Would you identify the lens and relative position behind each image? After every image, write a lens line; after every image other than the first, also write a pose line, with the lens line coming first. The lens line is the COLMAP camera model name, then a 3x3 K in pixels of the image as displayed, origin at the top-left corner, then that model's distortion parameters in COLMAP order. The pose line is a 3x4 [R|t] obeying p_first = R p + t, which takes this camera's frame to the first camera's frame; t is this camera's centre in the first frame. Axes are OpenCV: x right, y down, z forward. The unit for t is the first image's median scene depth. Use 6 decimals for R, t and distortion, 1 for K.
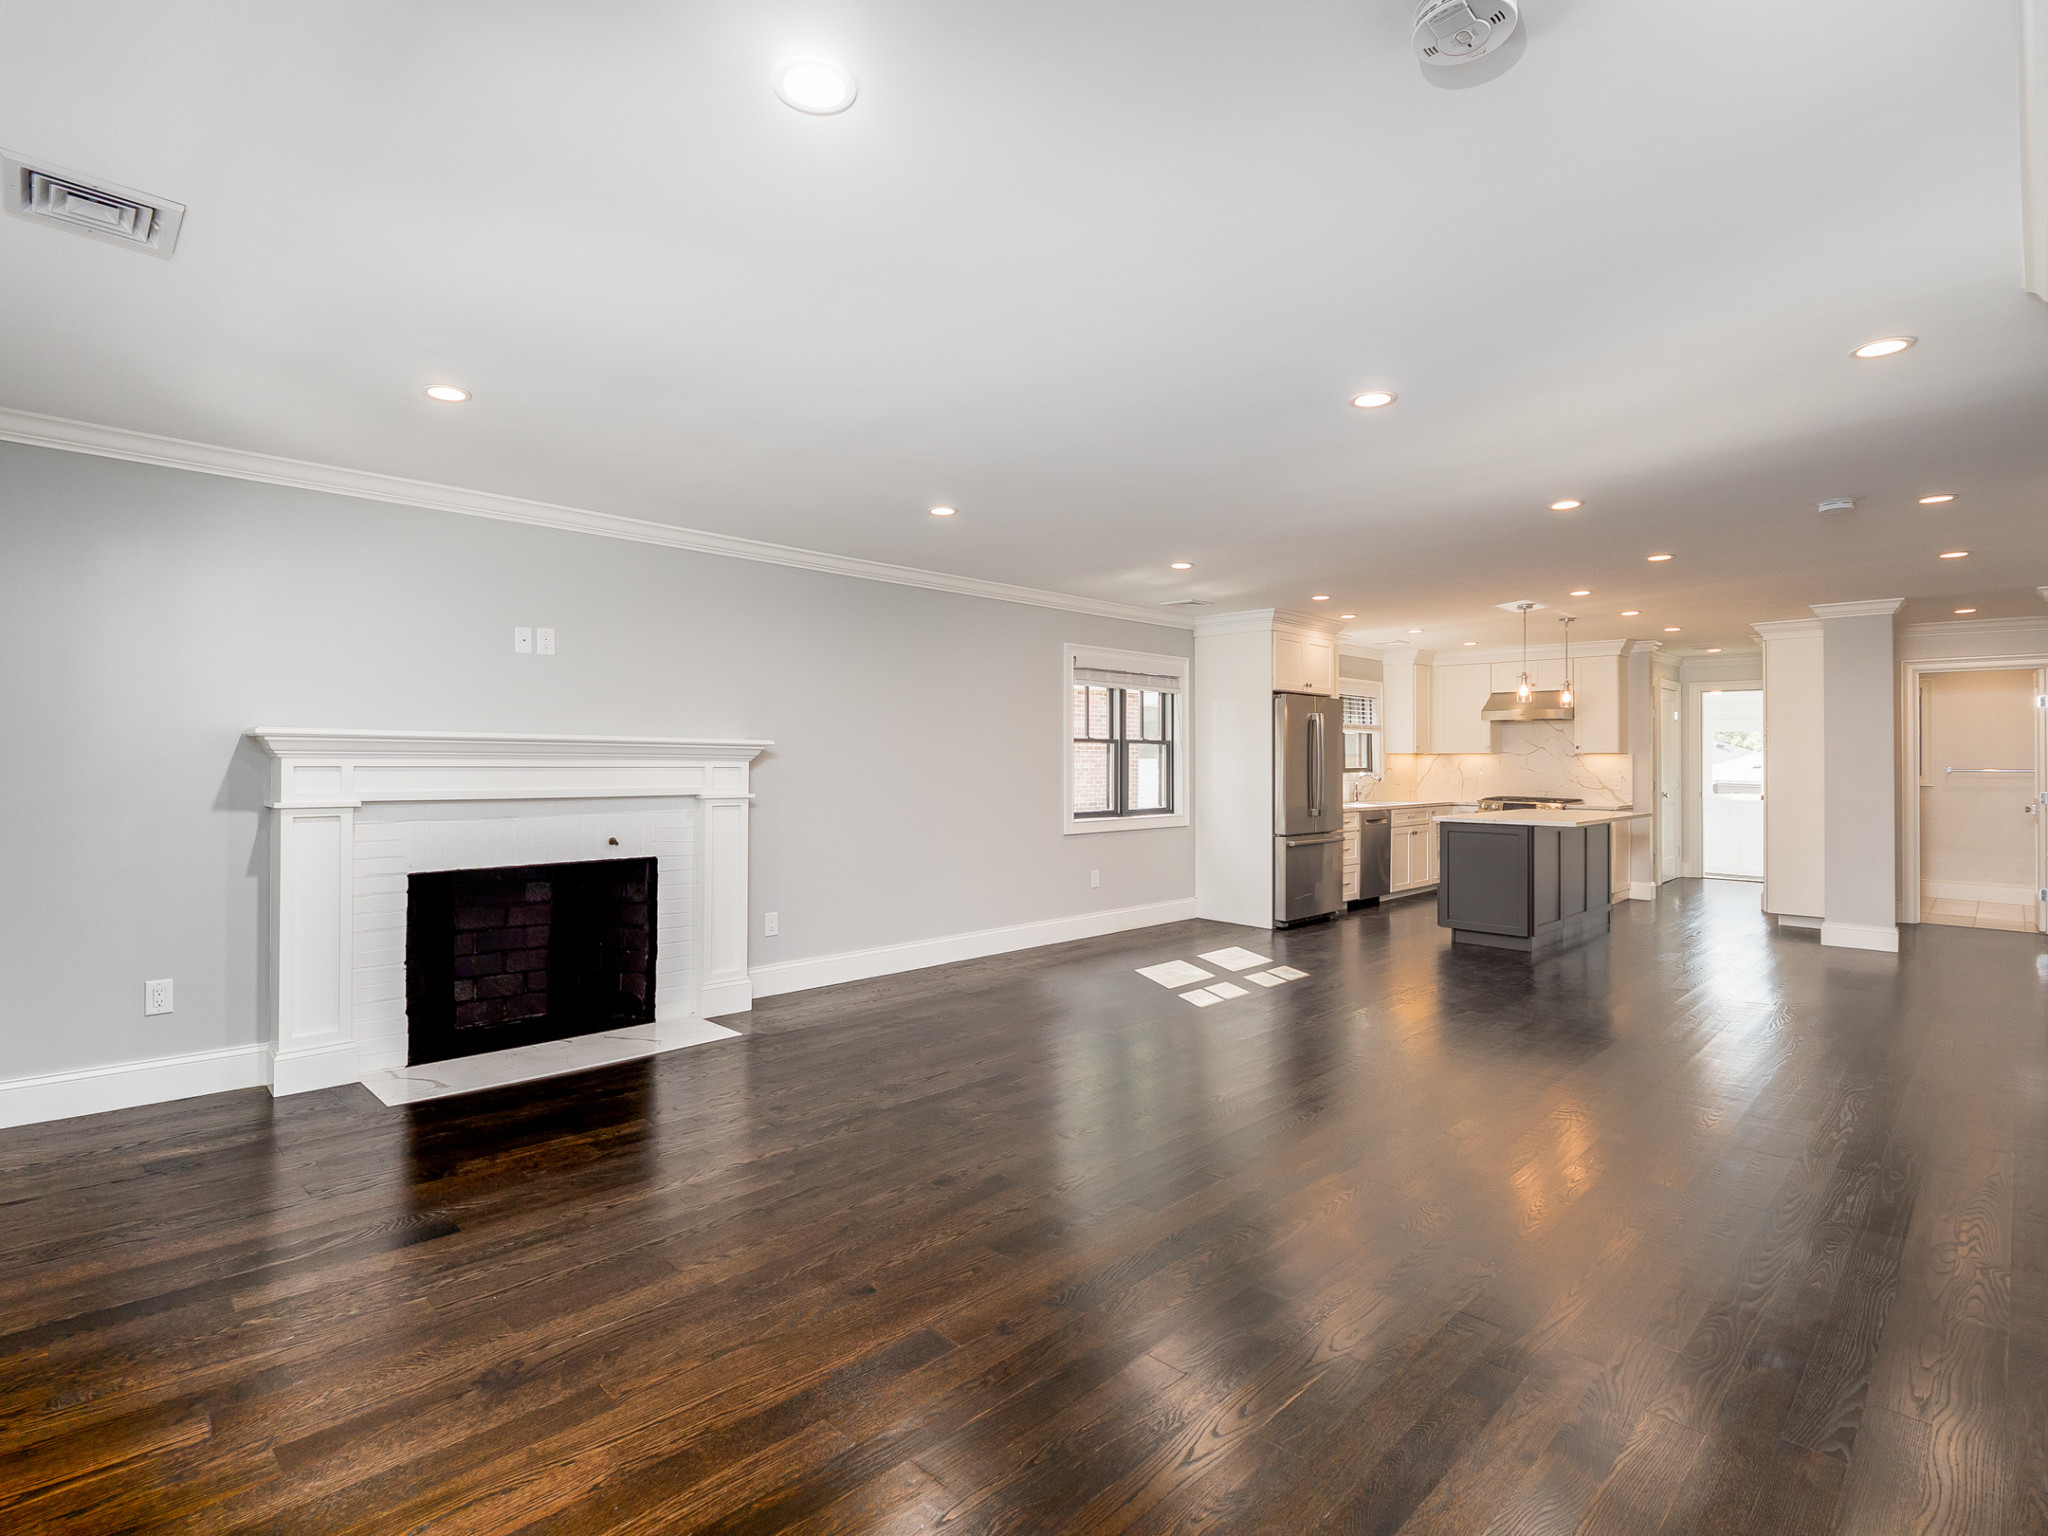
lens RADIAL K [[1016.9, 0, 1020.0], [0, 1016.9, 753.4], [0, 0, 1]] dist [-0.005676, -0.004591]
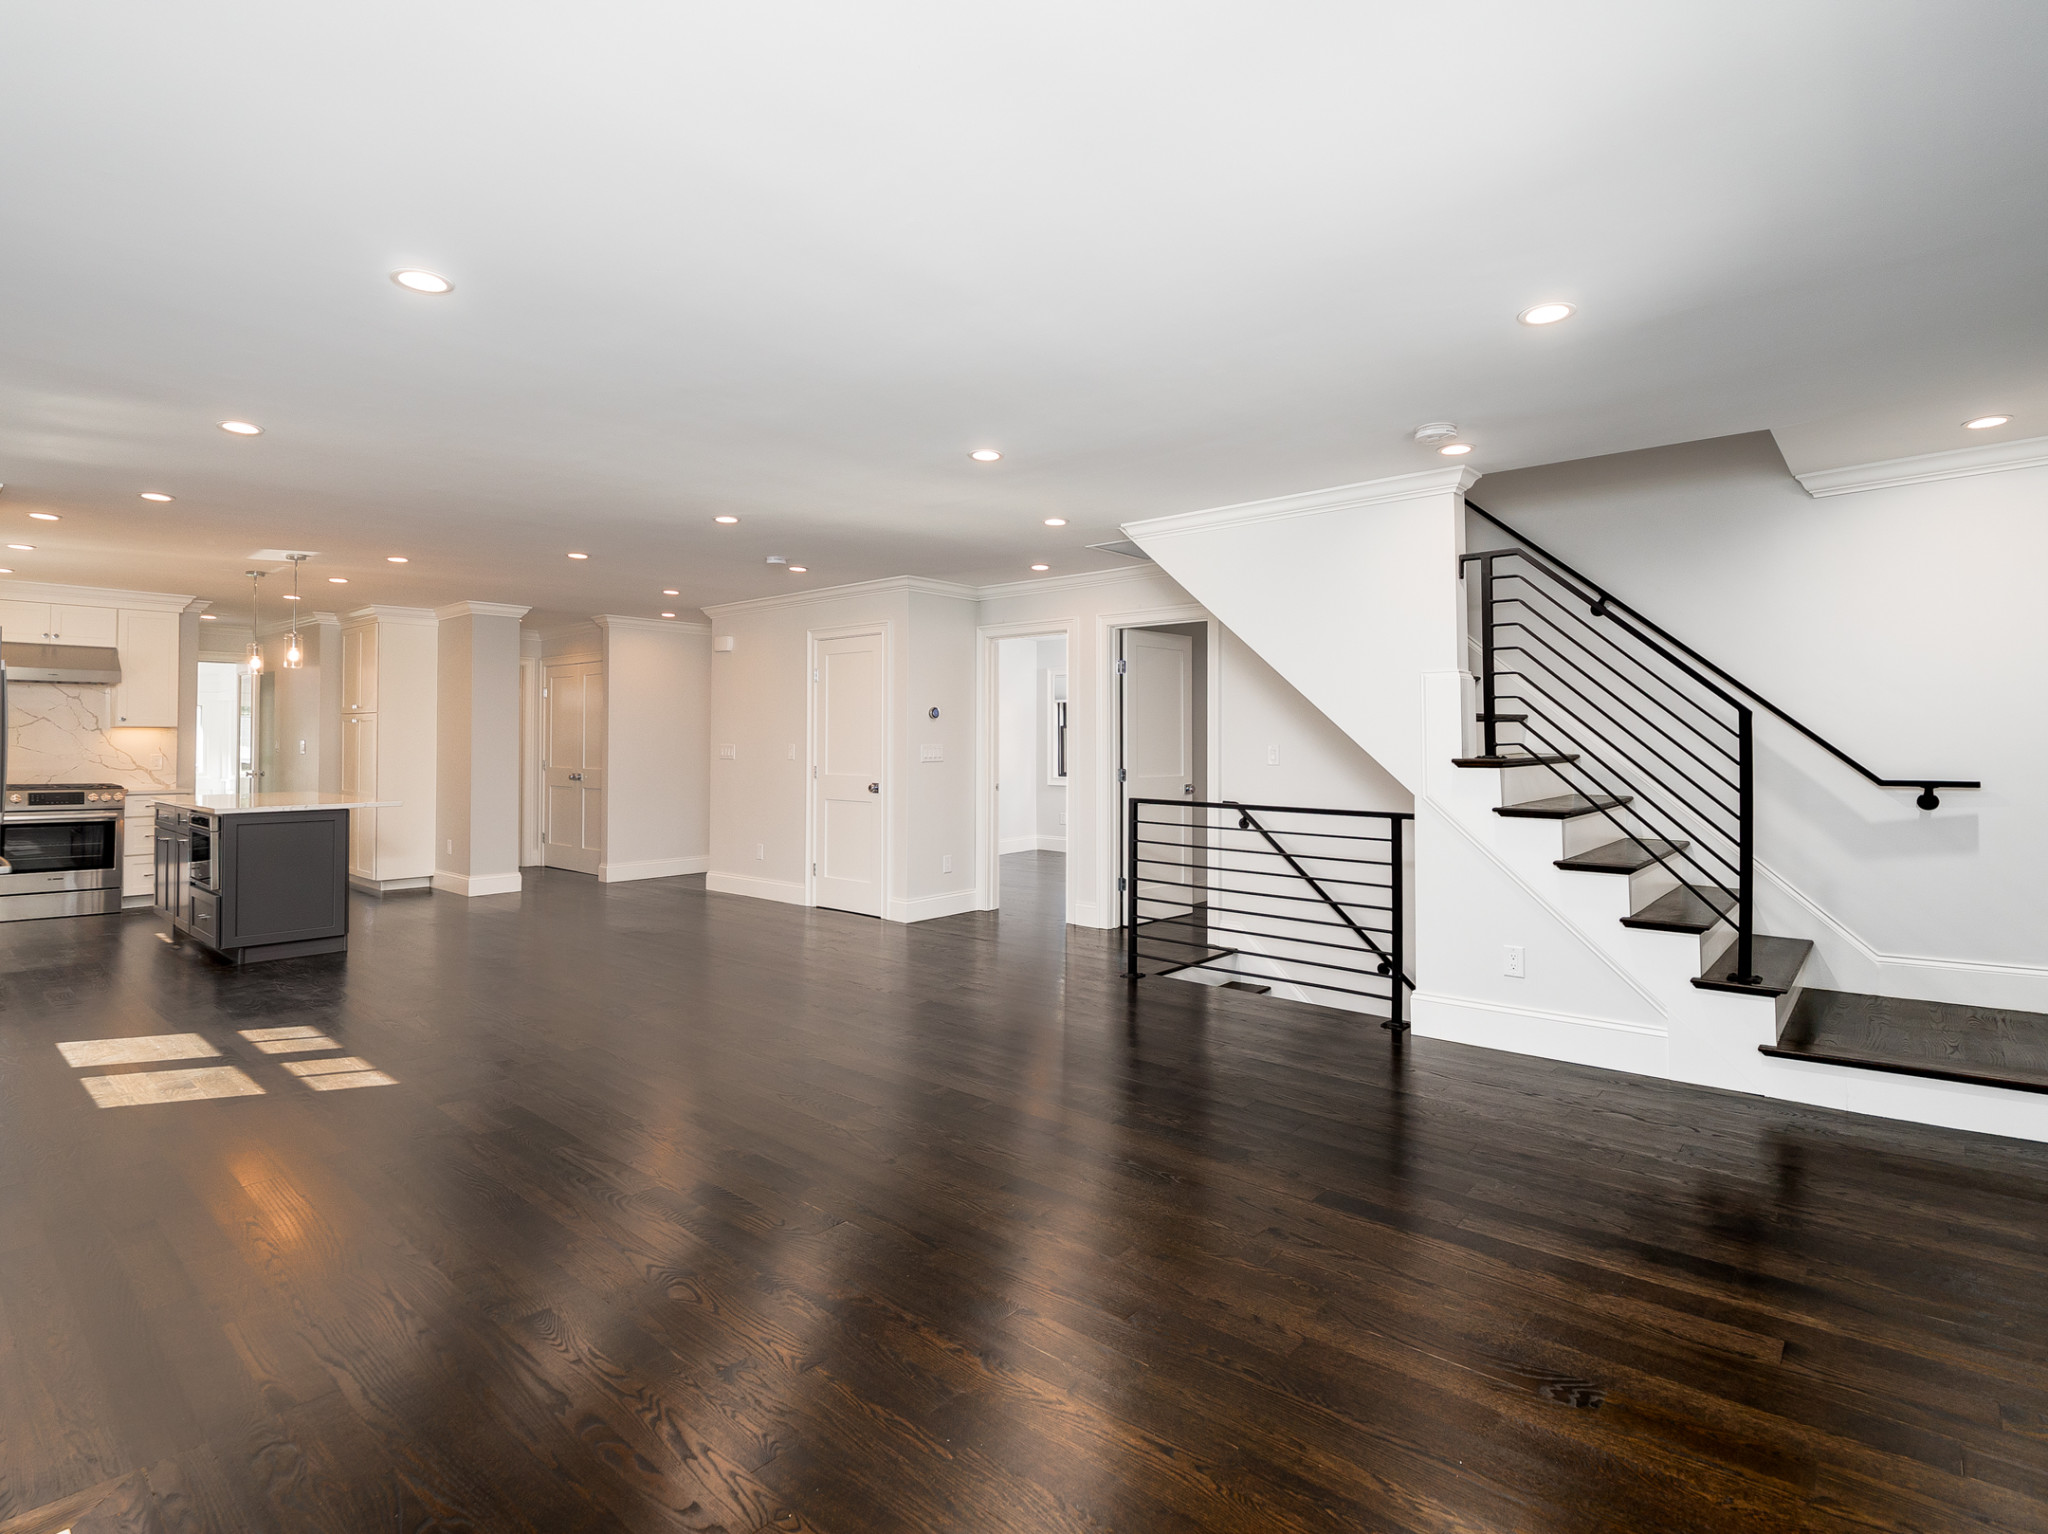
lens RADIAL K [[1016.9, 0, 1032.0], [0, 1016.9, 711.8], [0, 0, 1]] dist [-0.005676, -0.004591]
pose [[-0.068152, 0.026613, 0.997320, -0.609563], [-0.008354, 0.999594, -0.027245, 0.007656], [-0.997640, -0.010188, -0.067902, 0.668877]]
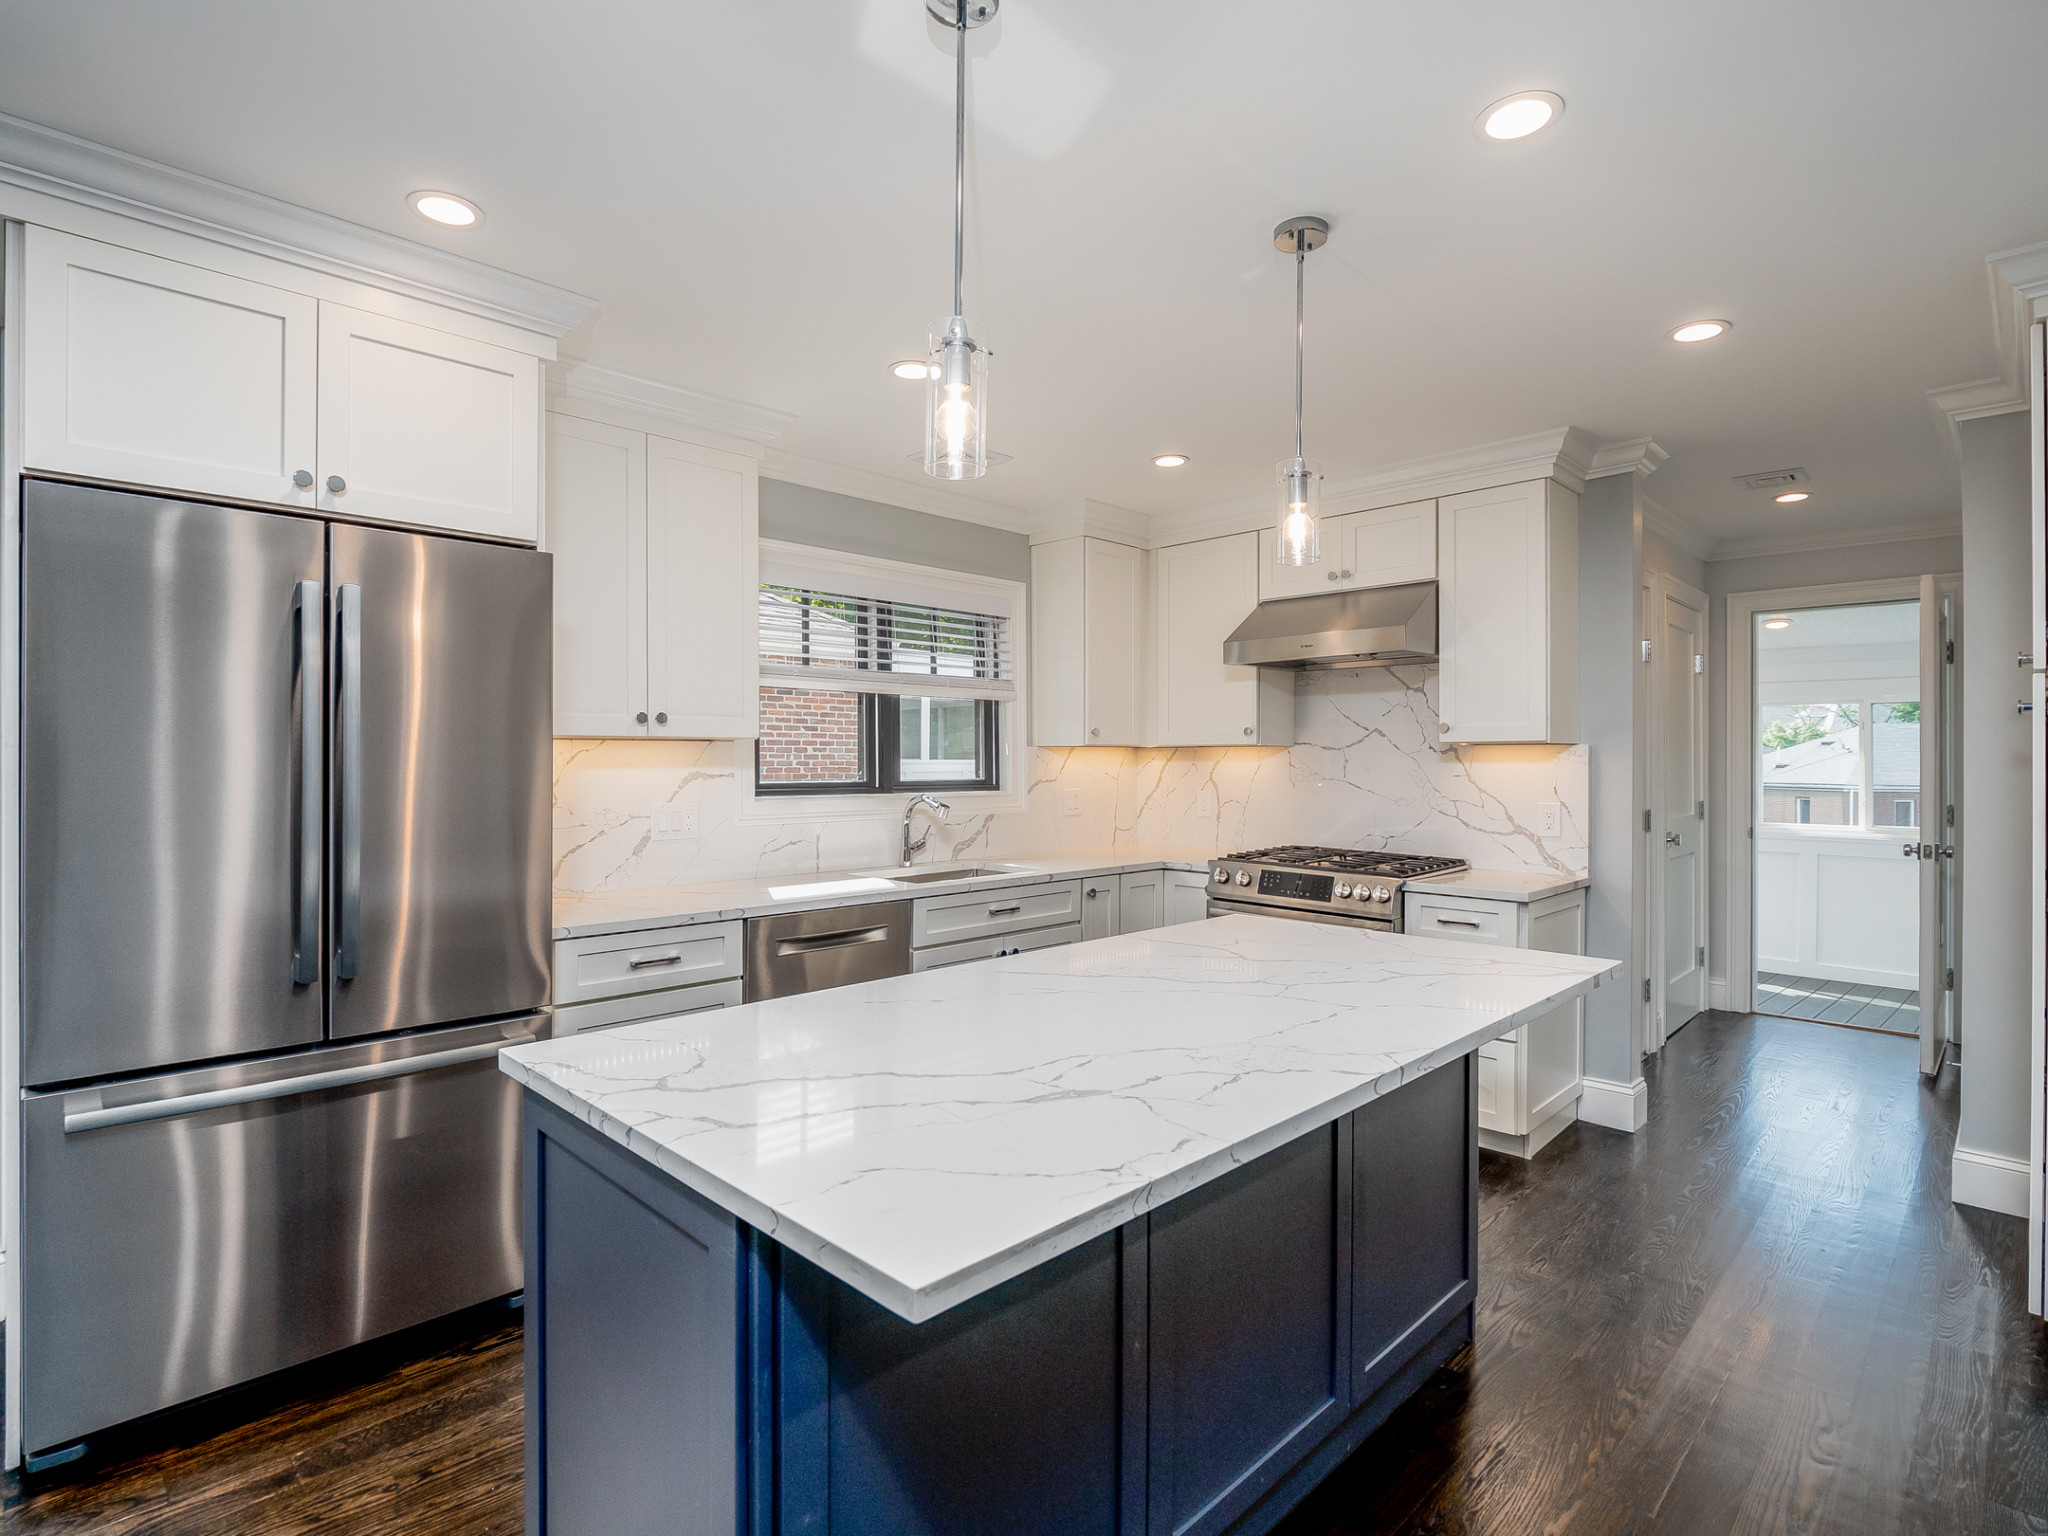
lens RADIAL K [[1016.9, 0, 1014.7], [0, 1016.9, 761.4], [0, 0, 1]] dist [-0.005676, -0.004591]
pose [[0.999959, -0.001856, -0.008830, 0.783888], [0.001904, 0.999984, 0.005411, 0.008676], [0.008820, -0.005428, 0.999946, 1.235330]]
